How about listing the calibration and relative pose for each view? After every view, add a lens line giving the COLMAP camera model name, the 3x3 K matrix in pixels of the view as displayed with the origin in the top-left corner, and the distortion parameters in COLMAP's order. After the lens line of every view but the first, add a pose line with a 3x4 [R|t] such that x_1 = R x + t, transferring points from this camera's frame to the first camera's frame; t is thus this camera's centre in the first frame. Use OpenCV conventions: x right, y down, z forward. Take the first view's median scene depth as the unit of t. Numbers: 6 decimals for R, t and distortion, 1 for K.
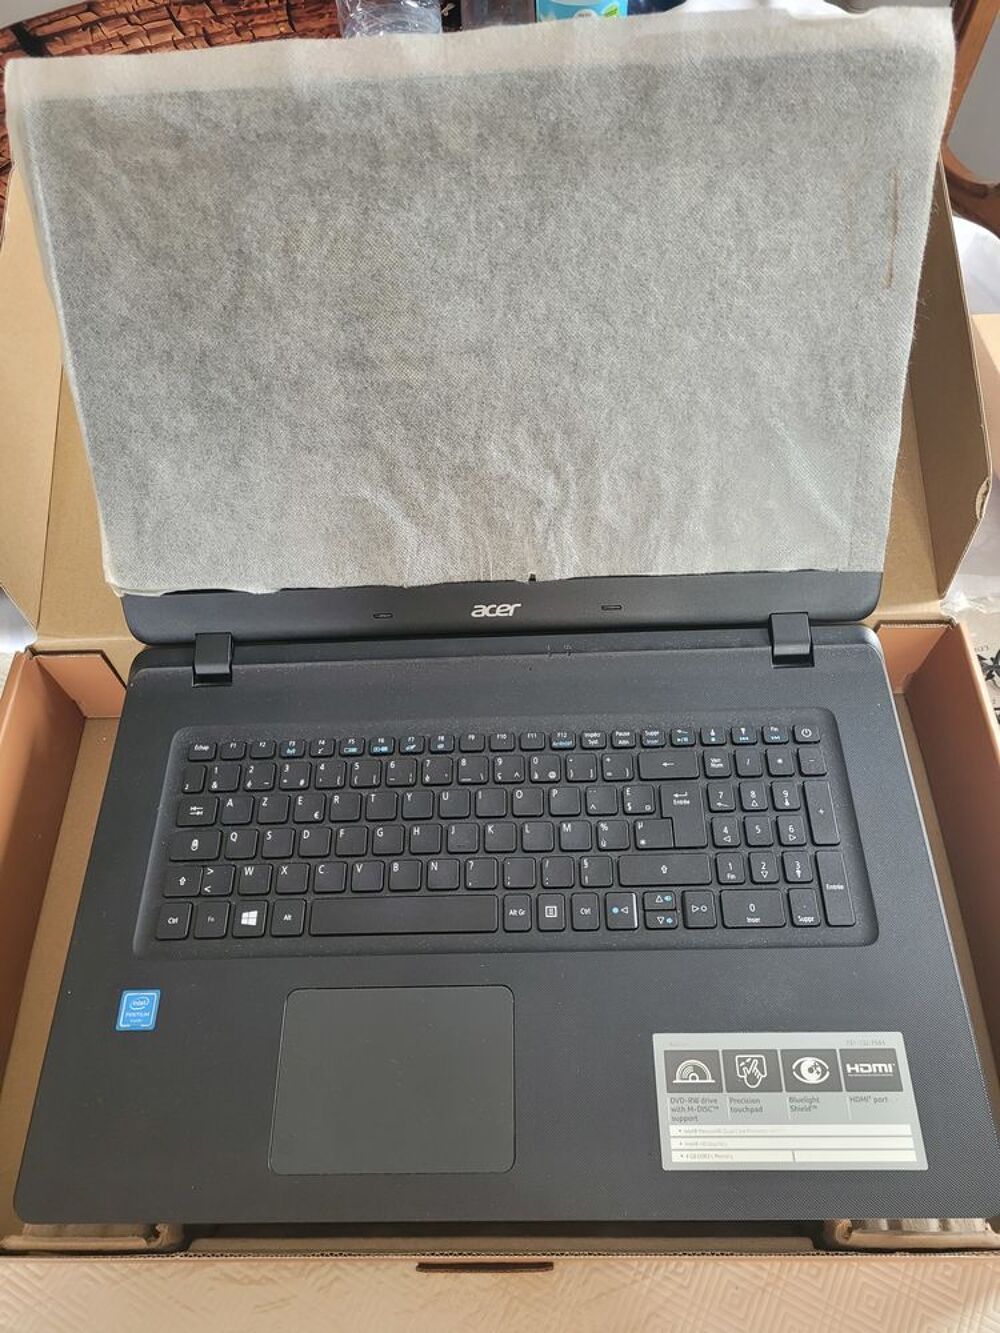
lens RADIAL K [[1019.1, 0, 502.1], [0, 1019.1, 667.9], [0, 0, 1]] dist [0.034917, -0.016940]
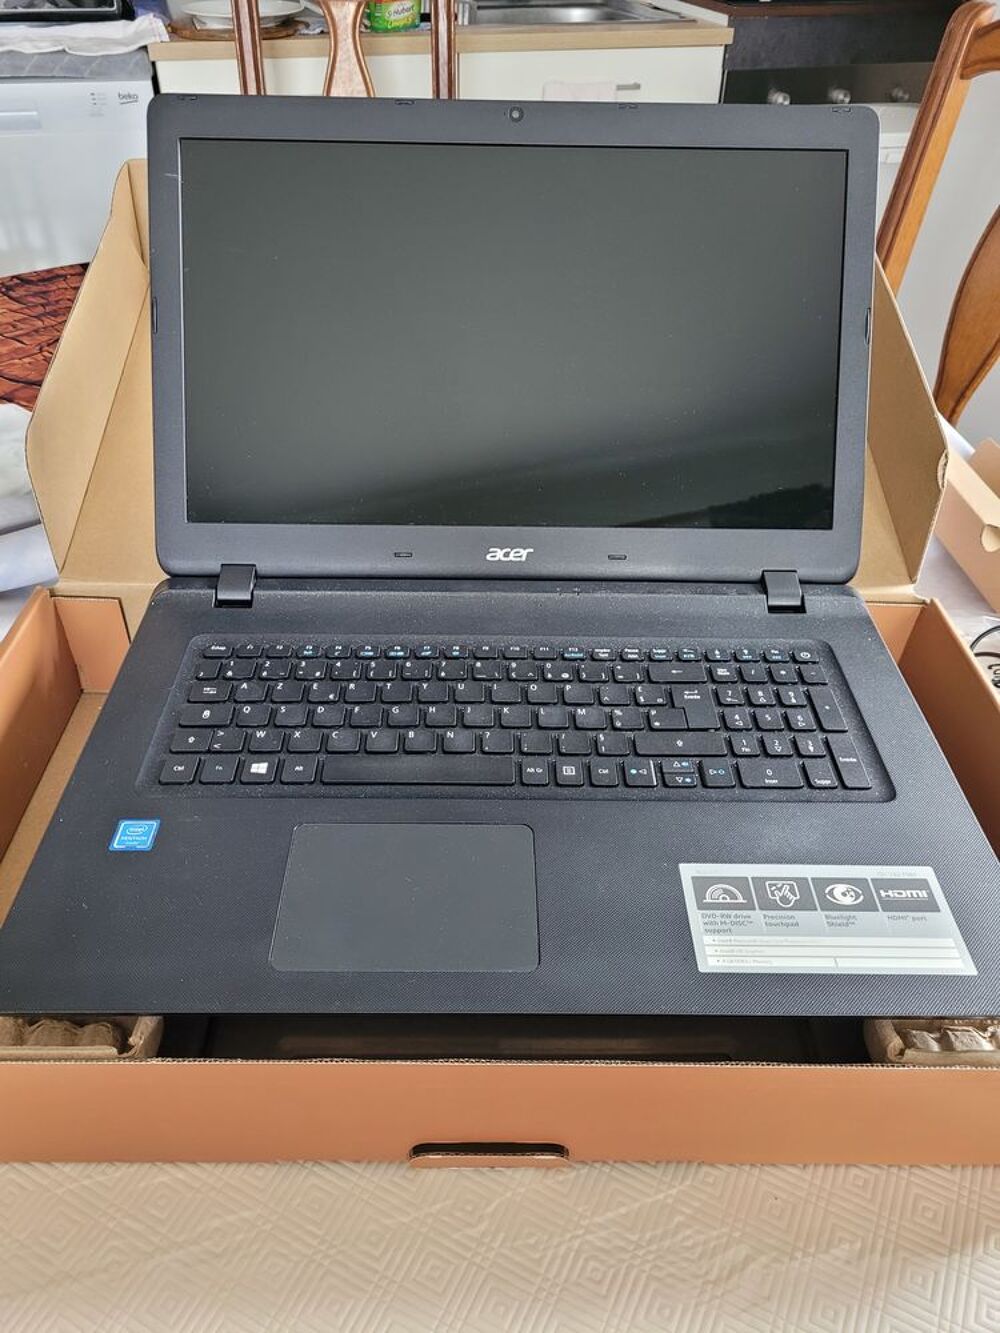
lens RADIAL K [[1019.1, 0, 497.3], [0, 1019.1, 668.8], [0, 0, 1]] dist [0.034917, -0.016940]
pose [[0.997172, 0.055286, 0.050906, -0.075354], [-0.034536, 0.938710, -0.342974, 0.476409], [-0.066748, 0.340246, 0.937964, 0.042706]]
